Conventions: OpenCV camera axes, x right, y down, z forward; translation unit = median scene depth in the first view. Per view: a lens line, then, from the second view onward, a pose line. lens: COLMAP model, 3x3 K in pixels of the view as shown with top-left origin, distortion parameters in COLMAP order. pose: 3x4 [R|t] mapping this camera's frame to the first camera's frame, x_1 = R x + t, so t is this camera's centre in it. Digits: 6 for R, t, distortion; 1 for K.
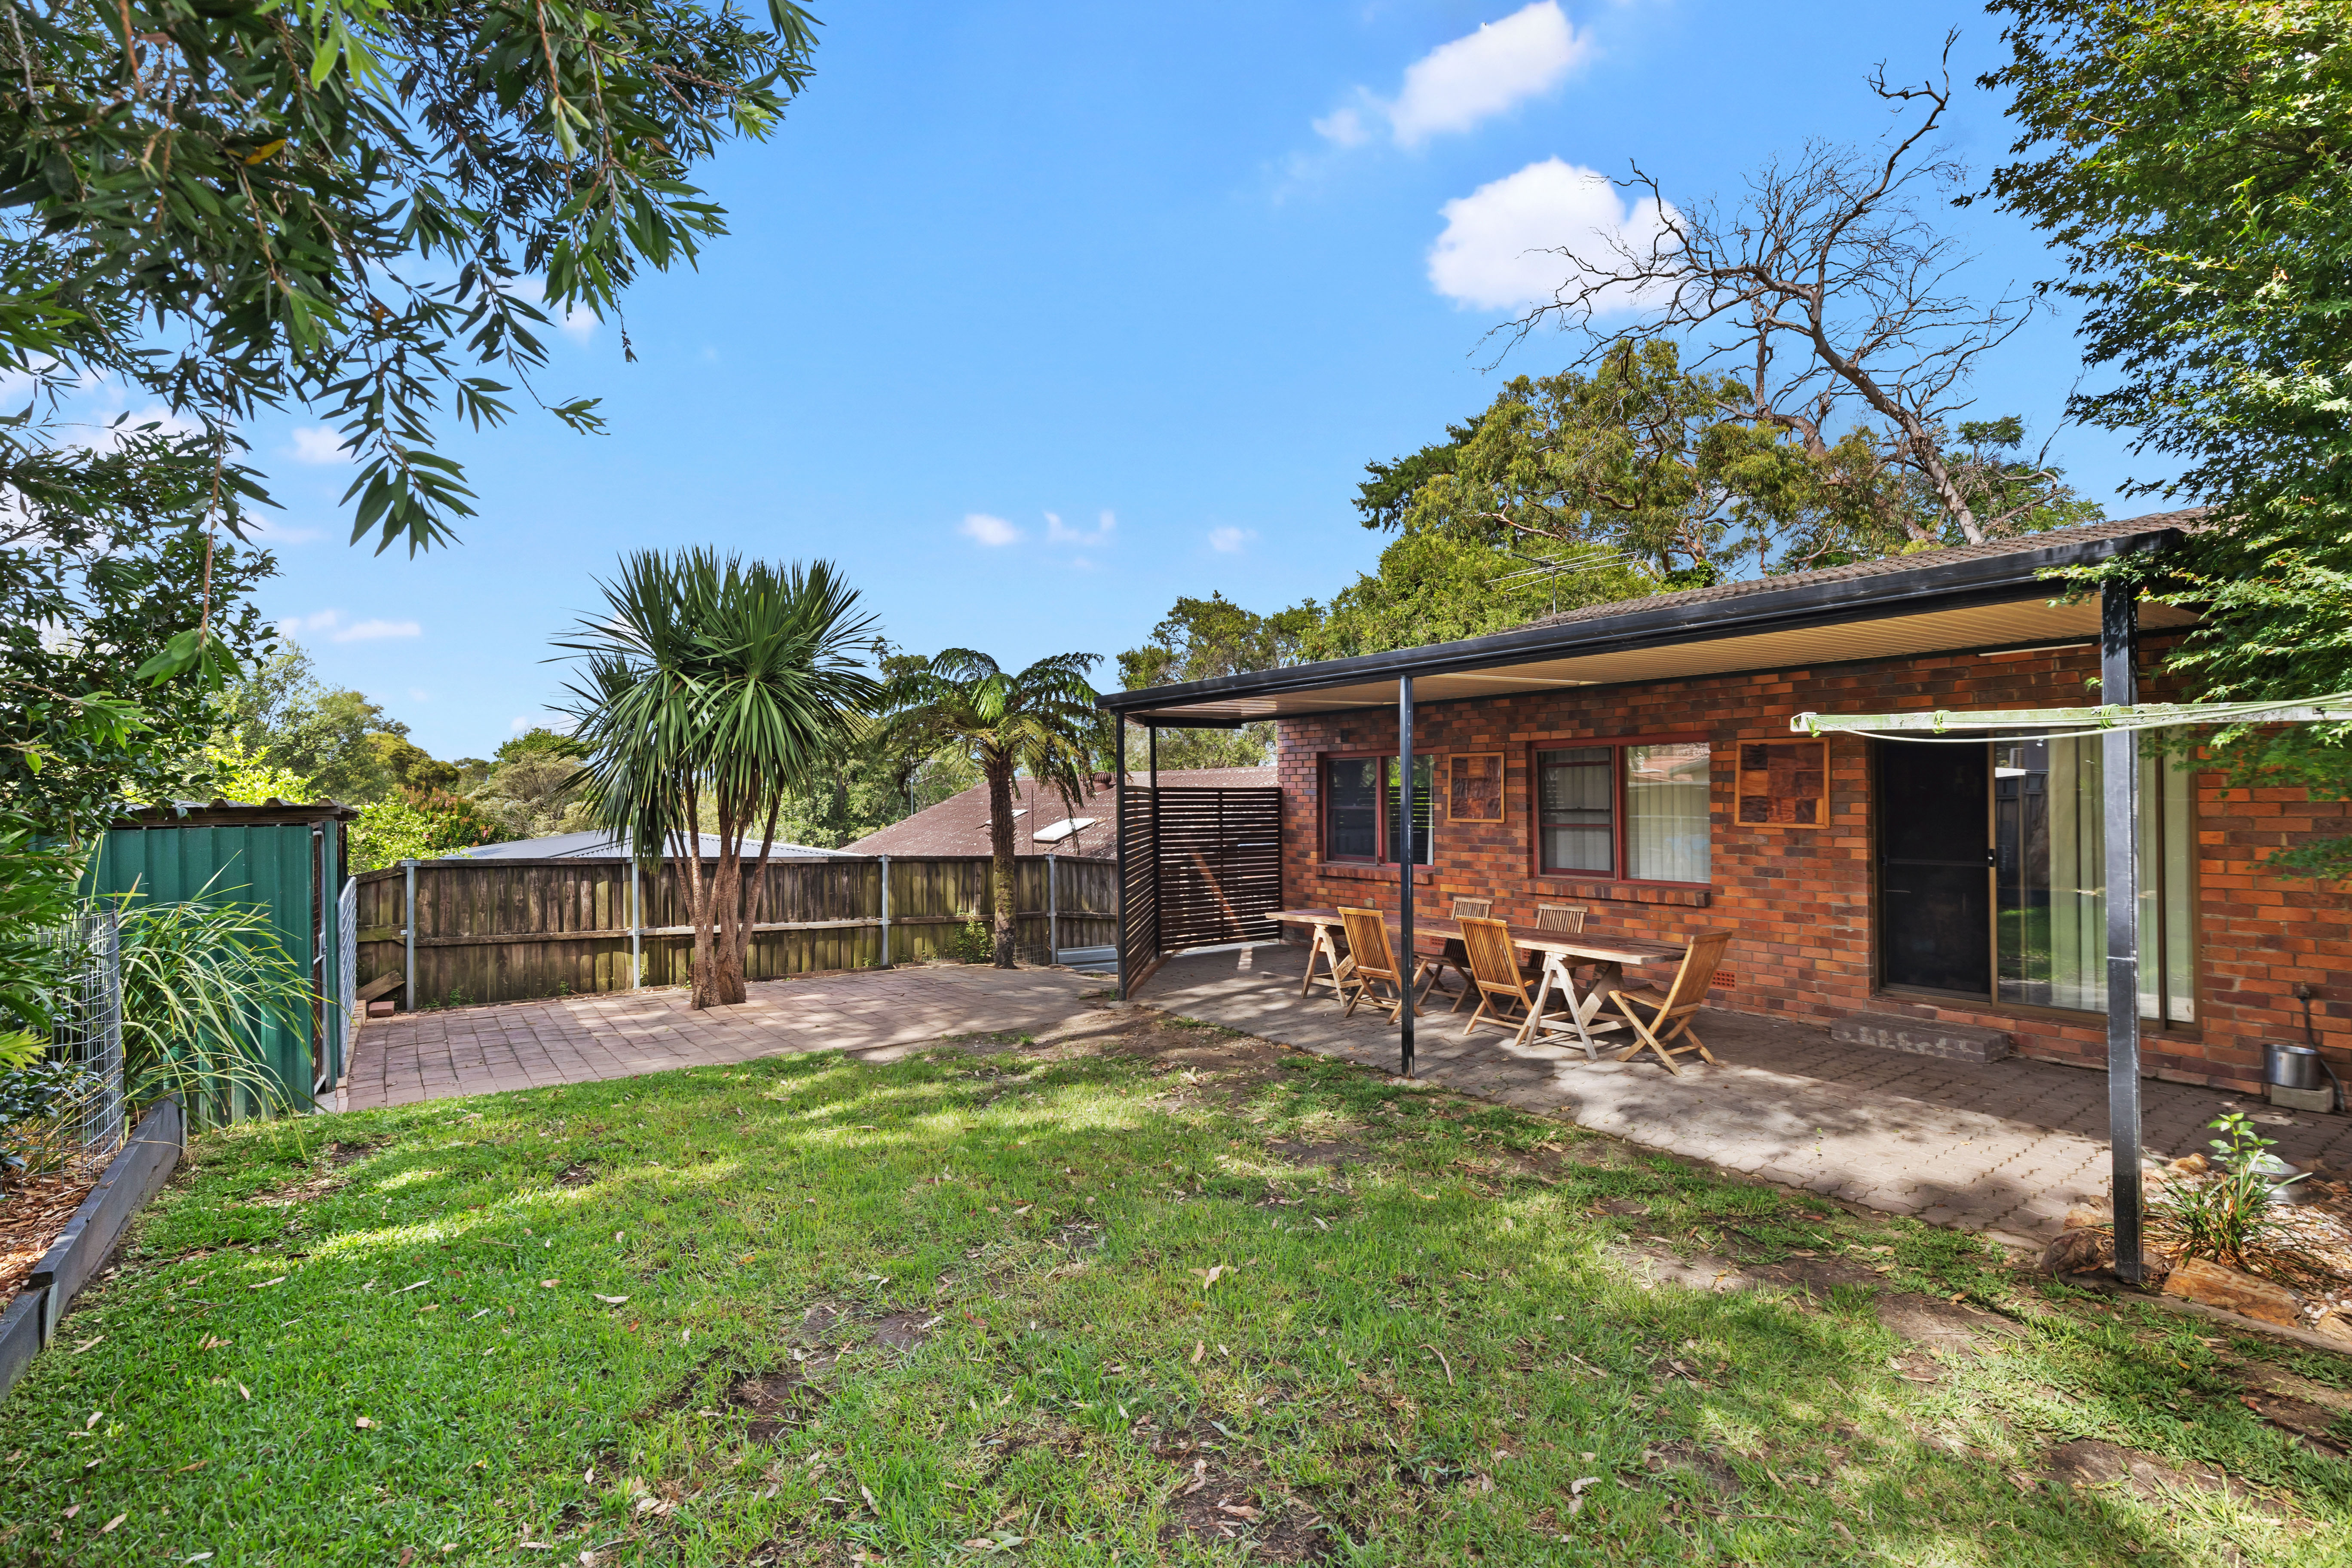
lens RADIAL K [[1075.1, 0, 1173.9], [0, 1075.1, 789.8], [0, 0, 1]] dist [0.003040, 0.000468]
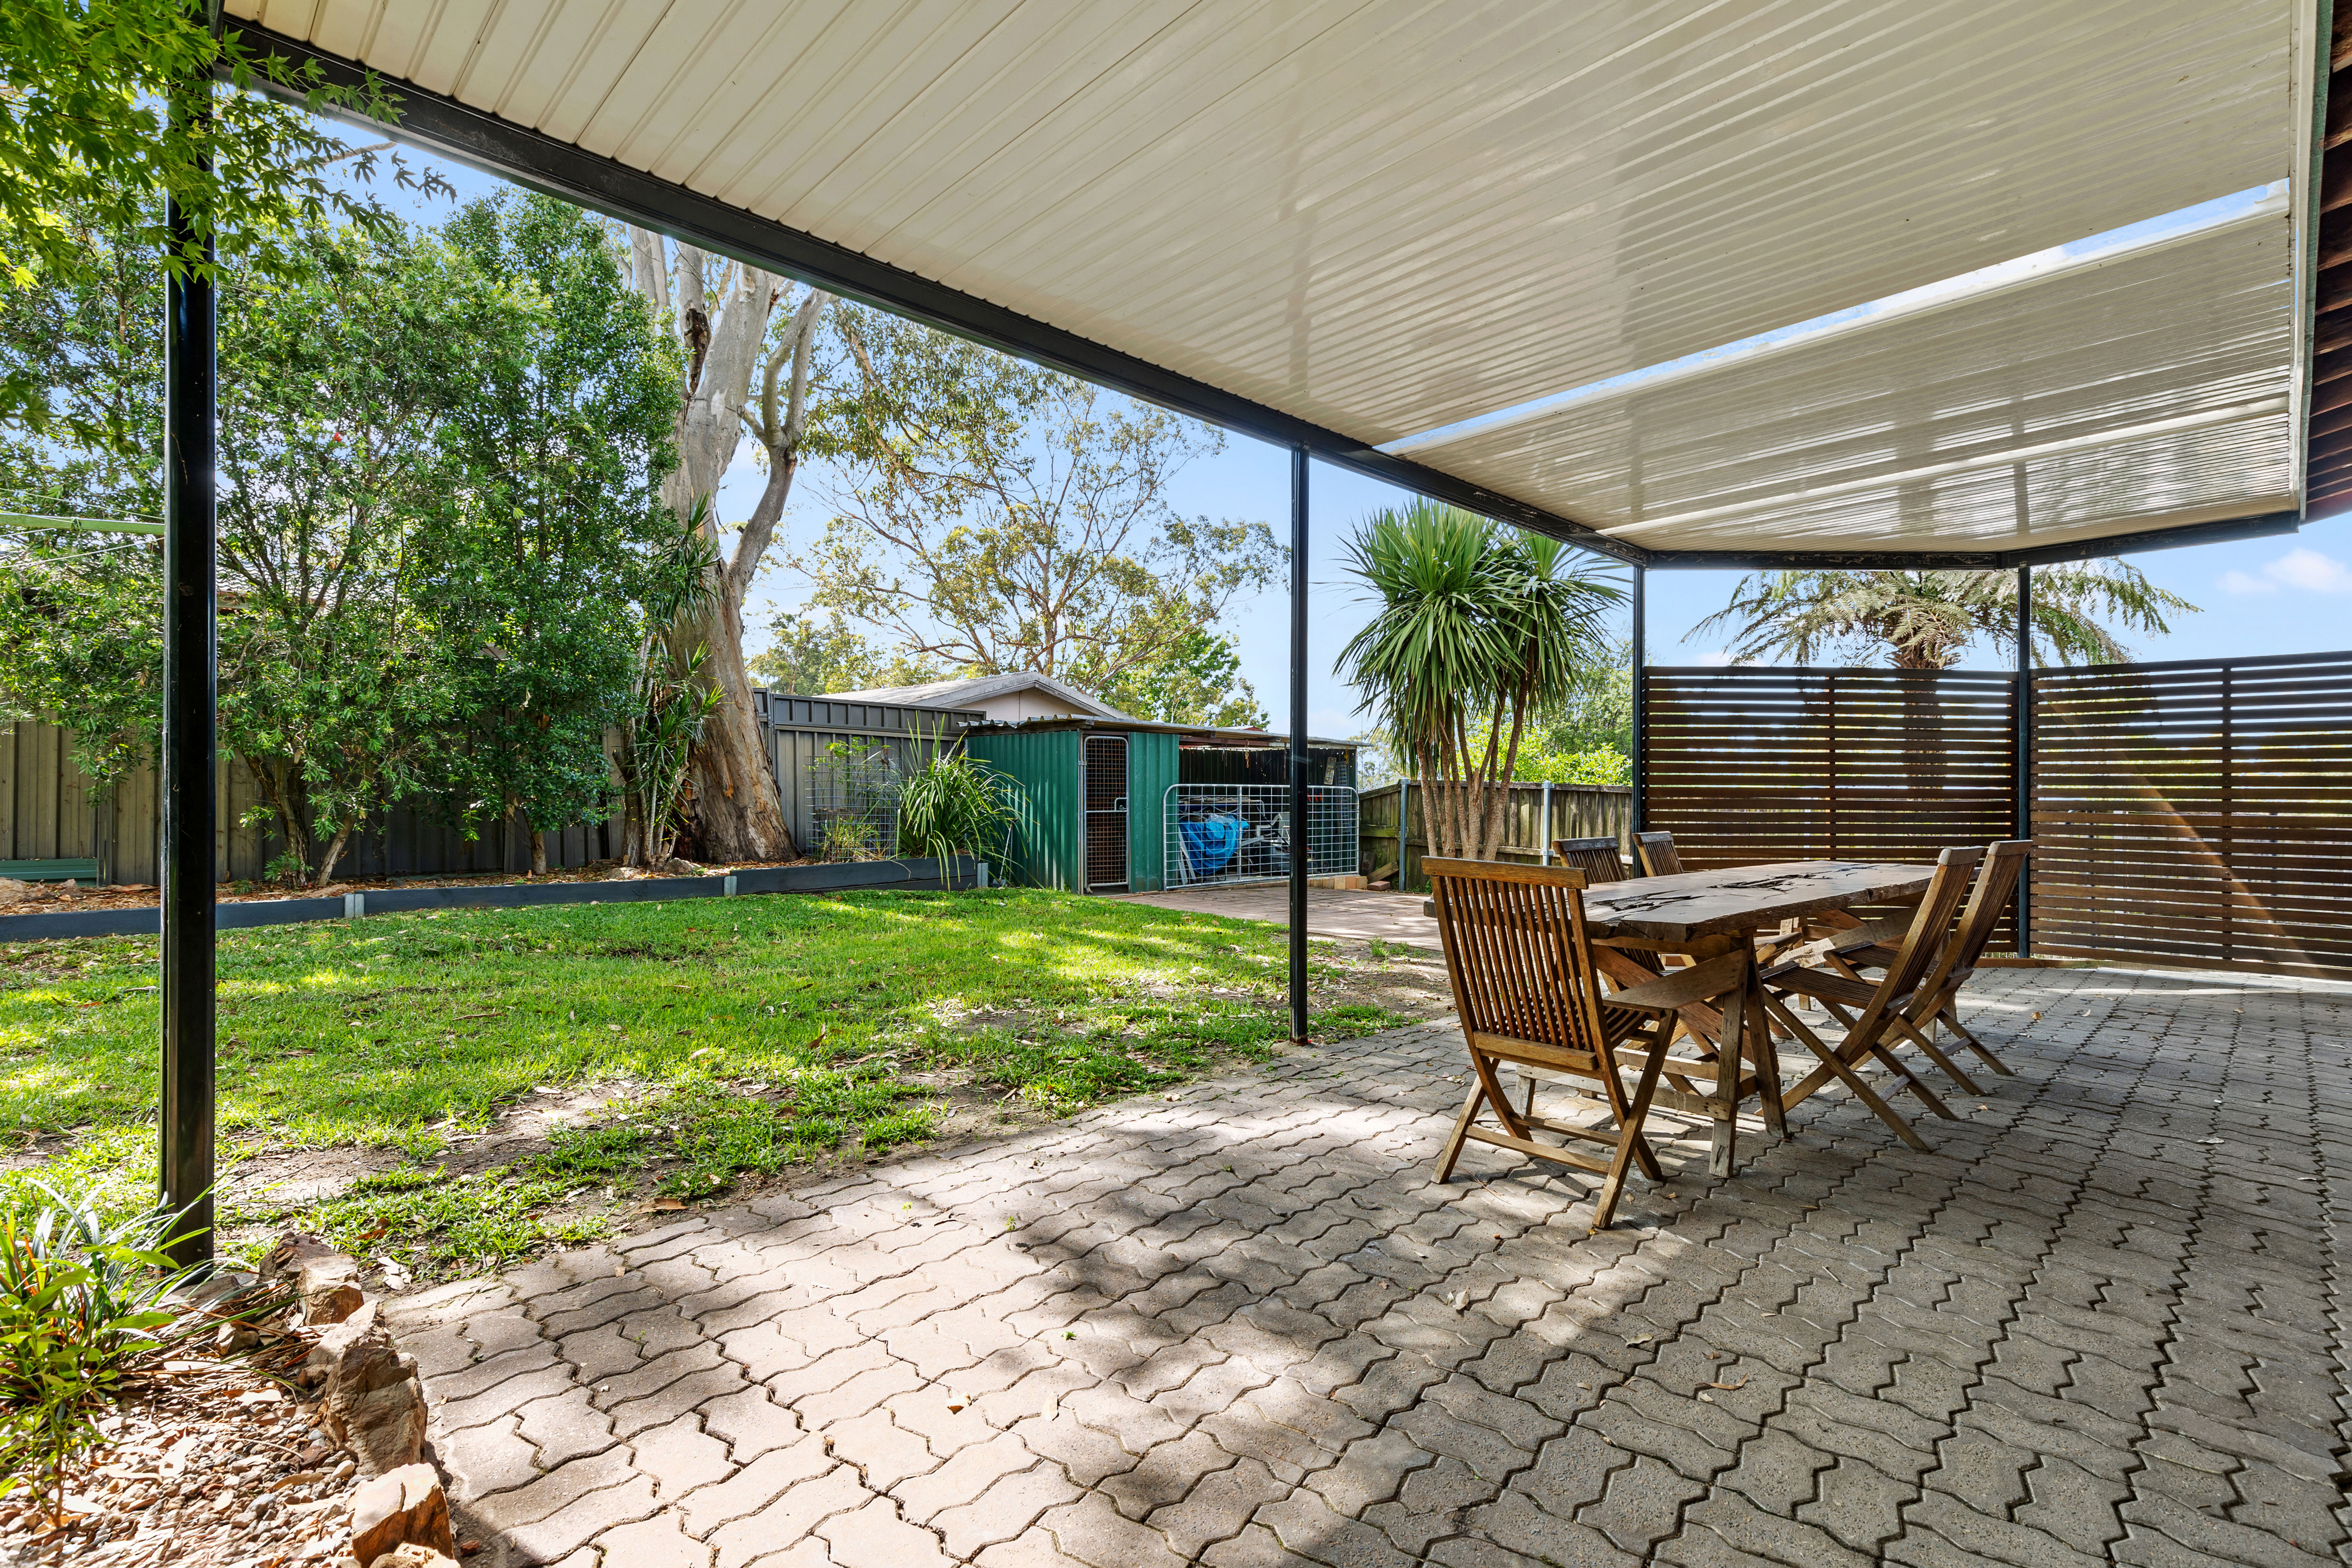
lens RADIAL K [[1075.1, 0, 1175.1], [0, 1075.1, 783.7], [0, 0, 1]] dist [0.003040, 0.000468]
pose [[0.150276, 0.005676, -0.988628, 1.021542], [0.003261, 0.999975, 0.006237, 0.113109], [0.988639, -0.004161, 0.150253, 0.956990]]
